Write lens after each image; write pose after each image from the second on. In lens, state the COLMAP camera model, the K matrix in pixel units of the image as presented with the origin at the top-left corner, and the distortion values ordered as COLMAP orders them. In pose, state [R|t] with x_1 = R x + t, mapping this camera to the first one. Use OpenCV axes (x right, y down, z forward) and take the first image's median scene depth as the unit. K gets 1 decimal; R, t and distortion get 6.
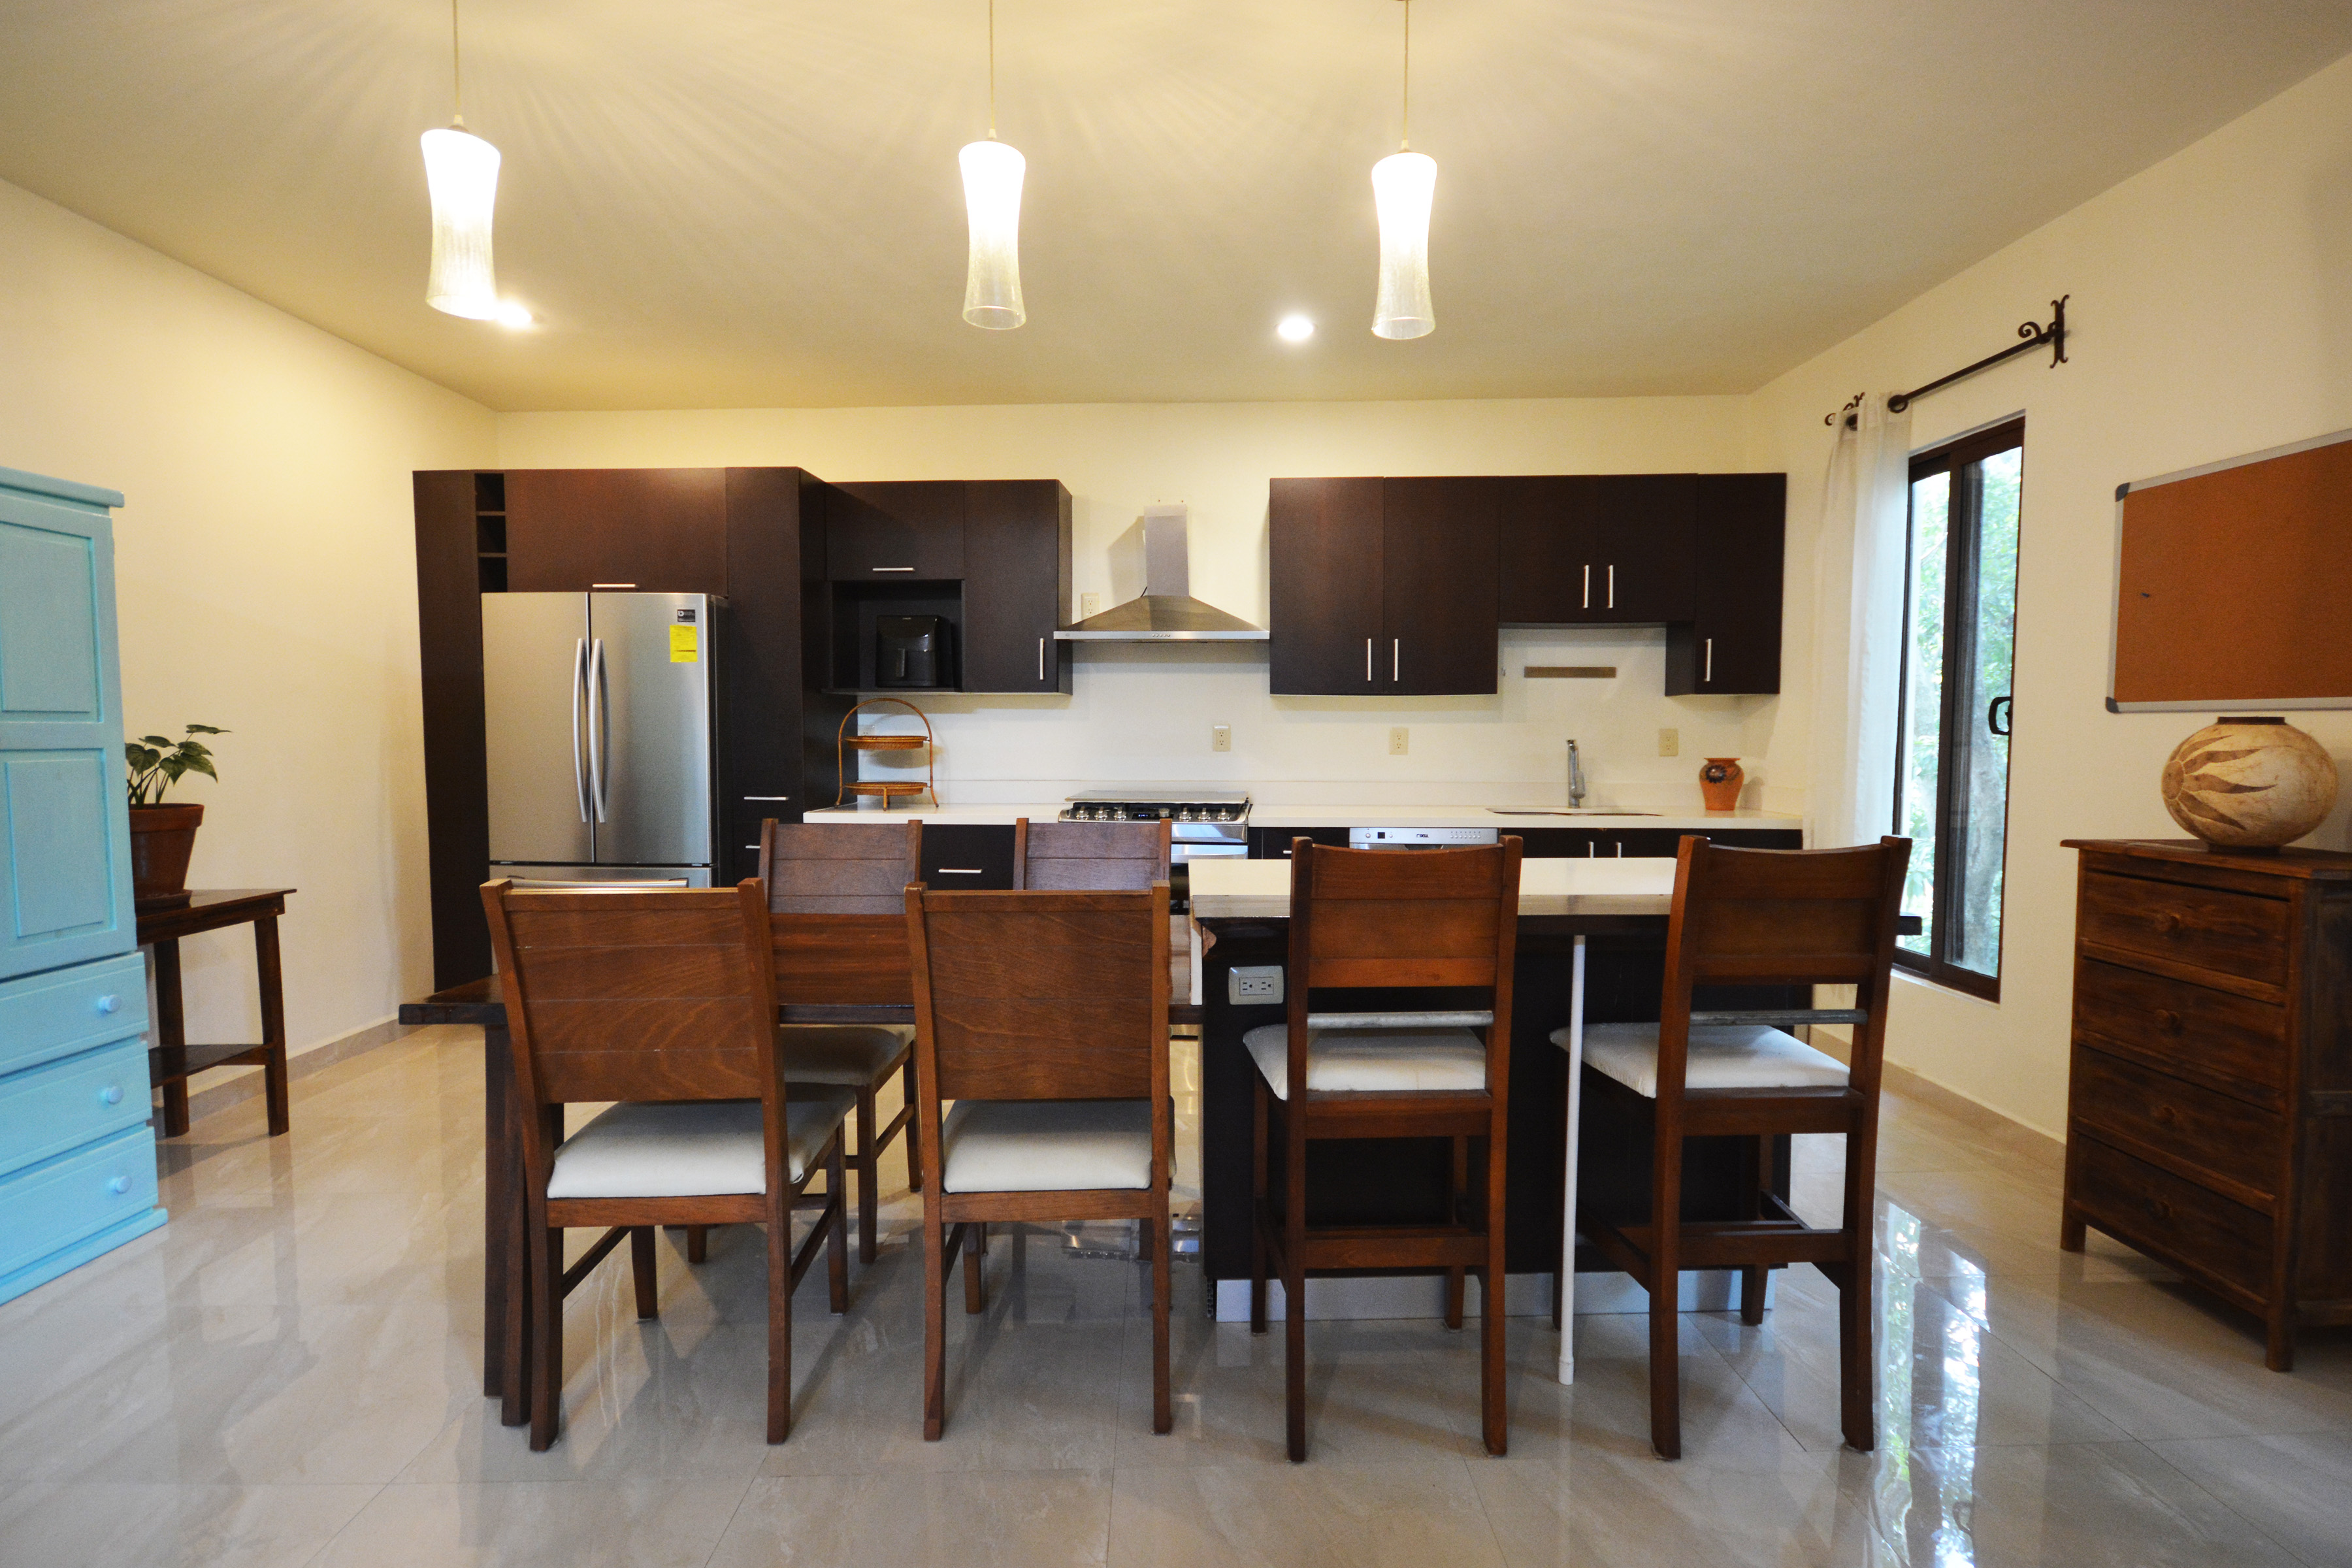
lens RADIAL K [[1122.8, 0, 1210.1], [0, 1122.8, 796.9], [0, 0, 1]] dist [-0.002499, -0.000498]
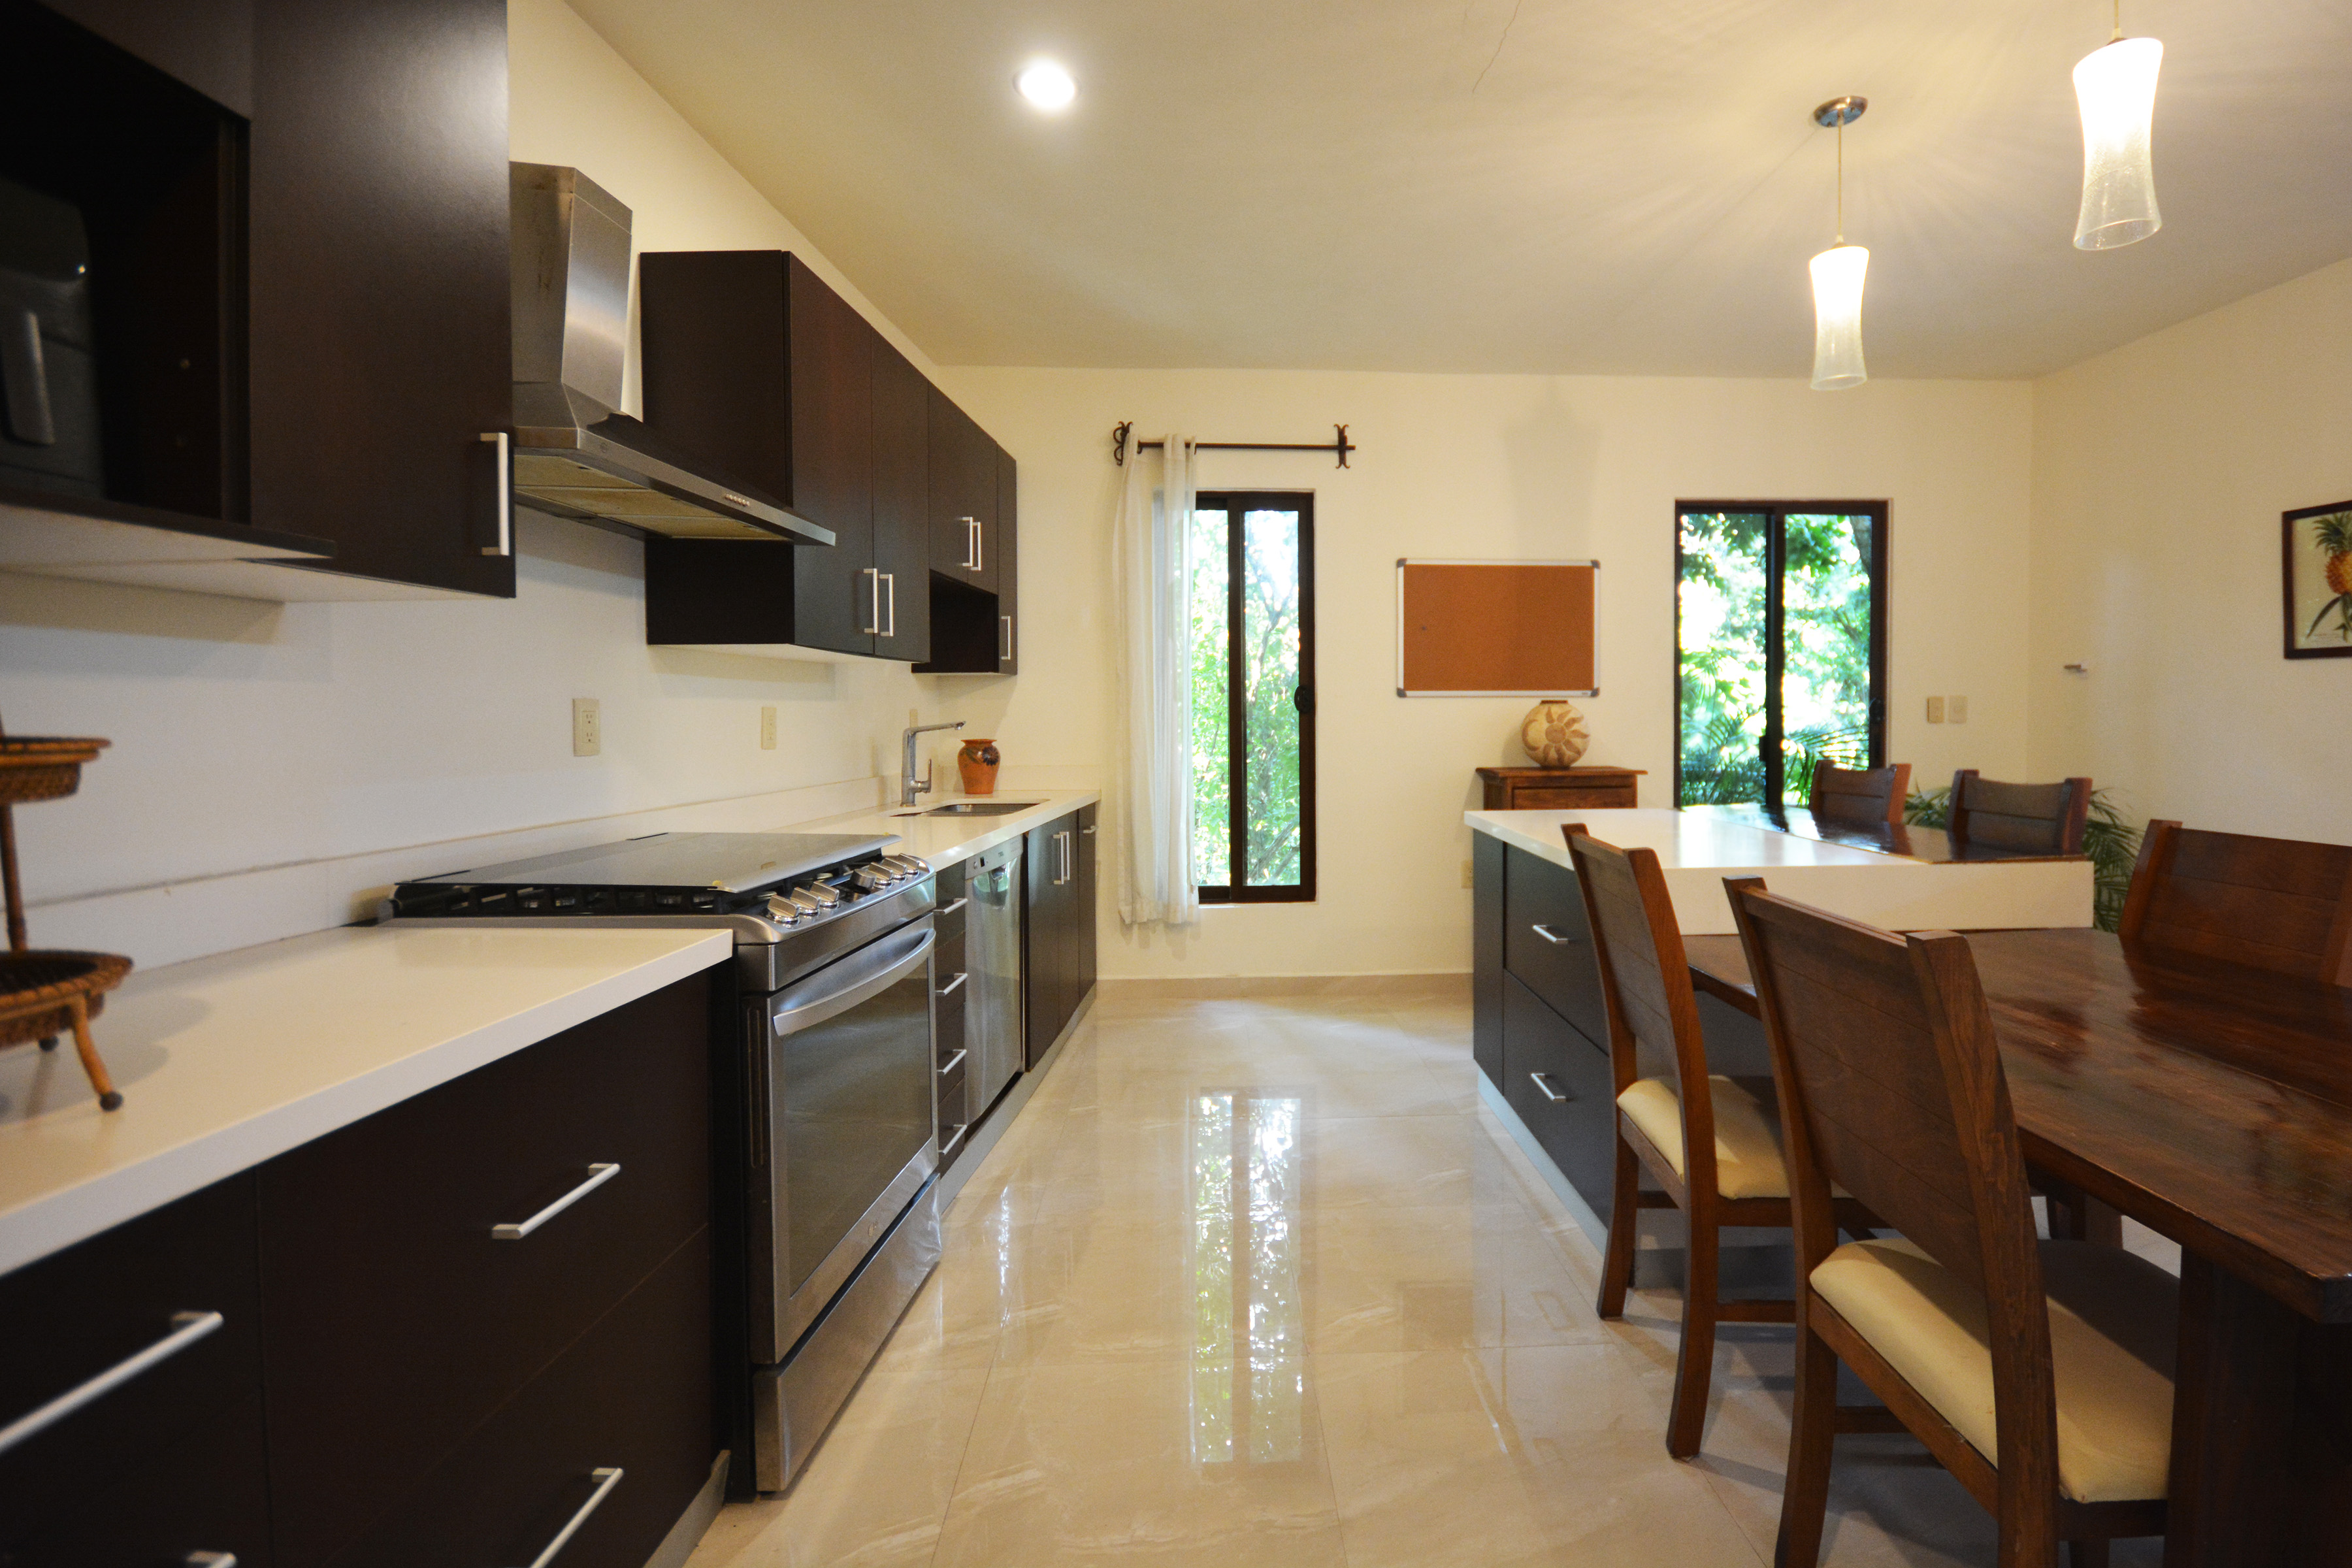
lens RADIAL K [[1071.1, 0, 1256.8], [0, 1071.1, 739.3], [0, 0, 1]] dist [-0.002383, -0.000316]
pose [[-0.022072, -0.024529, 0.999455, -0.575681], [0.066144, 0.997473, 0.025941, -0.053114], [-0.997566, 0.066680, -0.020393, 0.960804]]
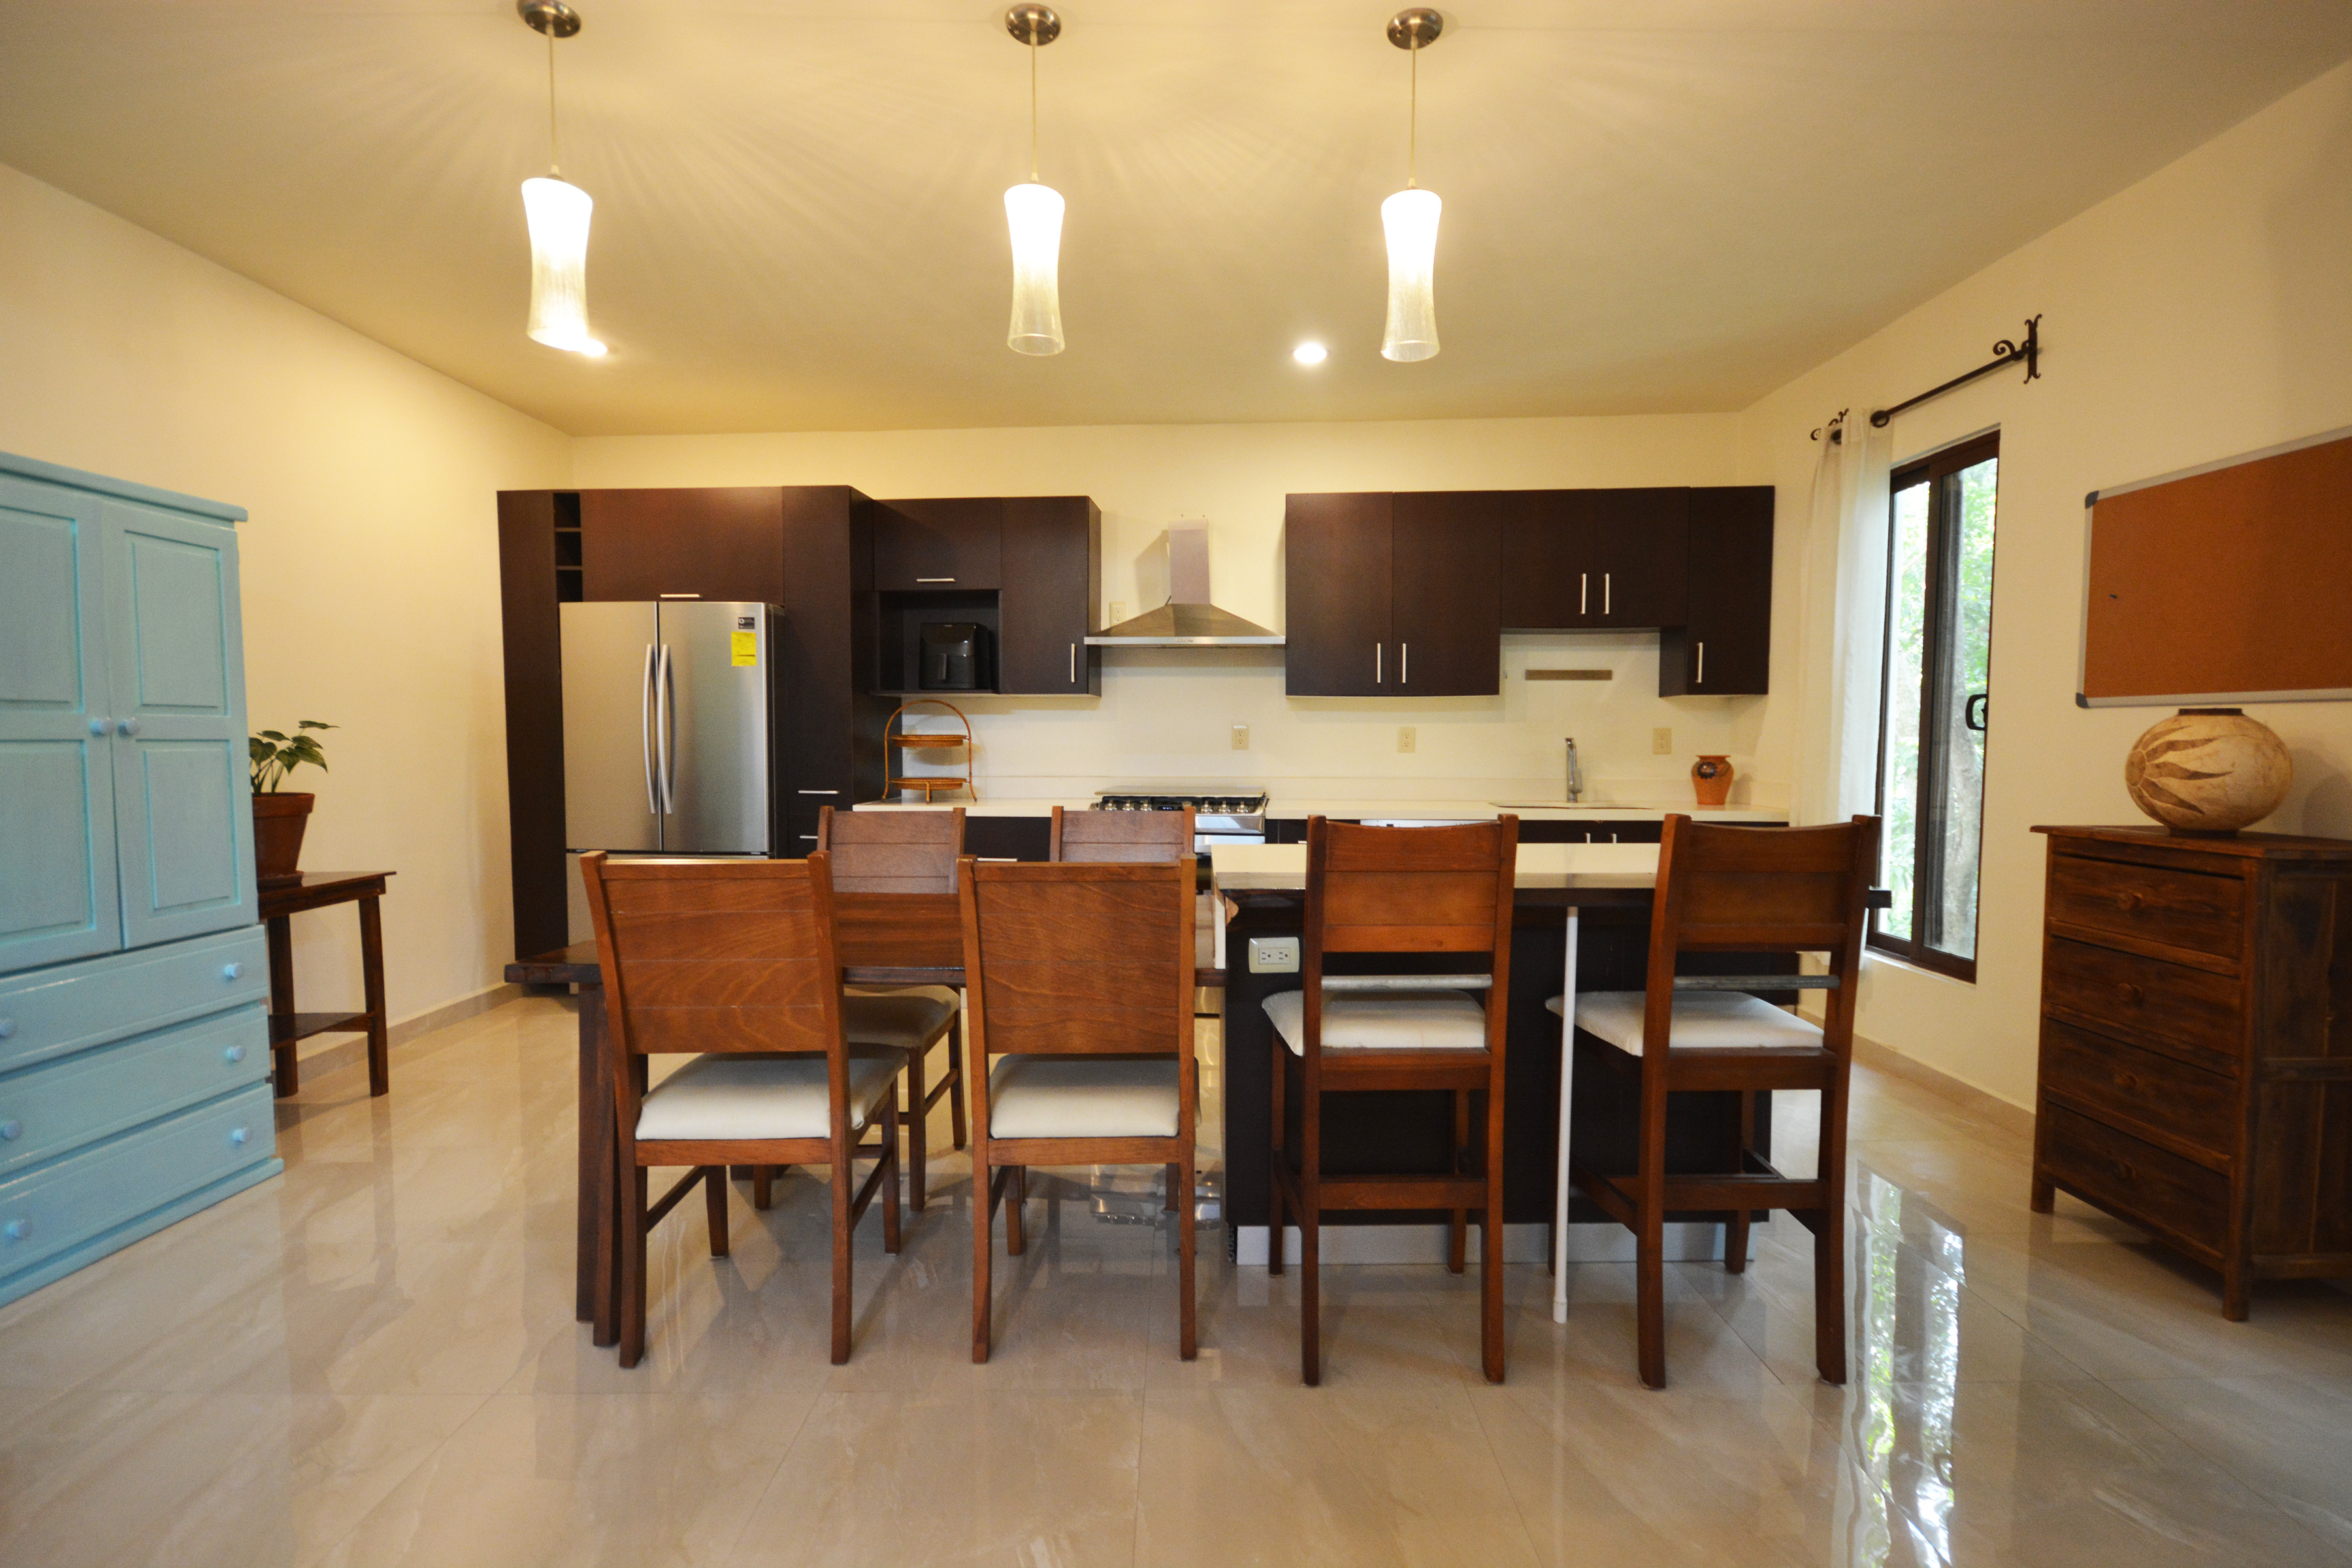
lens RADIAL K [[1067.2, 0, 1203.0], [0, 1067.2, 798.5], [0, 0, 1]] dist [0.000197, 0.000016]
pose [[0.999741, 0.001174, -0.022710, -0.002693], [-0.001215, 0.999998, -0.001803, 0.010472], [0.022708, 0.001830, 0.999740, -0.021982]]
